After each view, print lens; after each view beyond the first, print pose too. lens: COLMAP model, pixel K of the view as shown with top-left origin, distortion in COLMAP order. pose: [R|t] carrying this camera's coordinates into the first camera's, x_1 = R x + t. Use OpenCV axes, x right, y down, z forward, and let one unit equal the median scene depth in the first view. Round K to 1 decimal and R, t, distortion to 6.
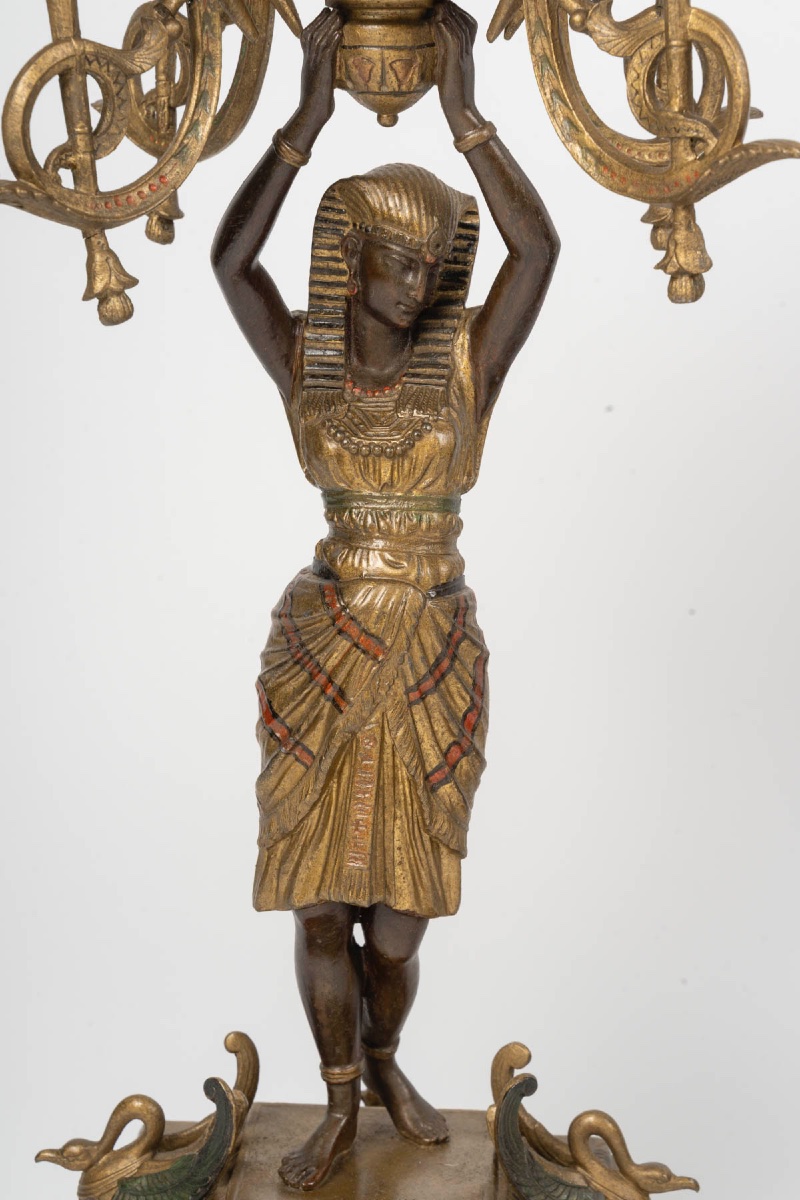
lens RADIAL K [[2546.1, 0, 400.0], [0, 2546.1, 600.0], [0, 0, 1]] dist [0.047047, -0.071030]
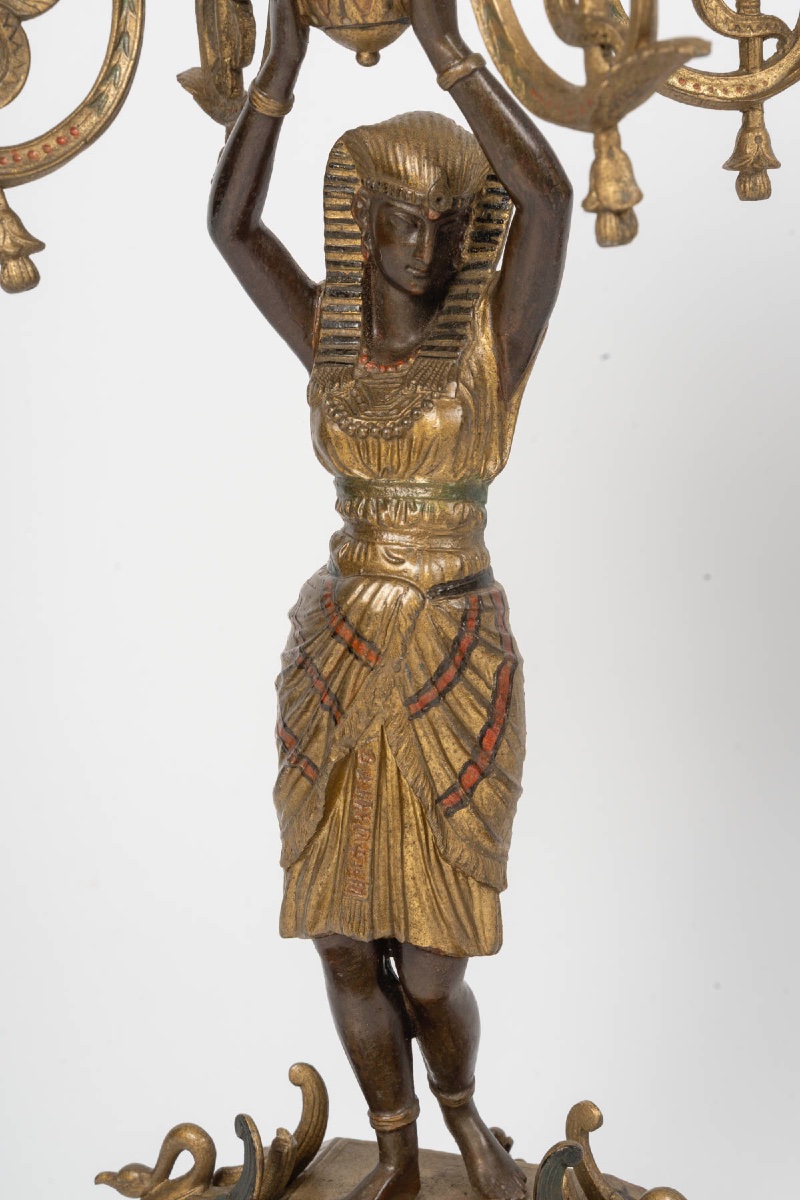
lens RADIAL K [[2304.2, 0, 400.0], [0, 2304.2, 600.0], [0, 0, 1]] dist [0.006448, -0.018916]
pose [[0.950767, 0.014469, -0.309567, 0.246526], [-0.015204, 0.999884, 0.000038, 0.000052], [0.309532, 0.004671, 0.950878, 0.231341]]
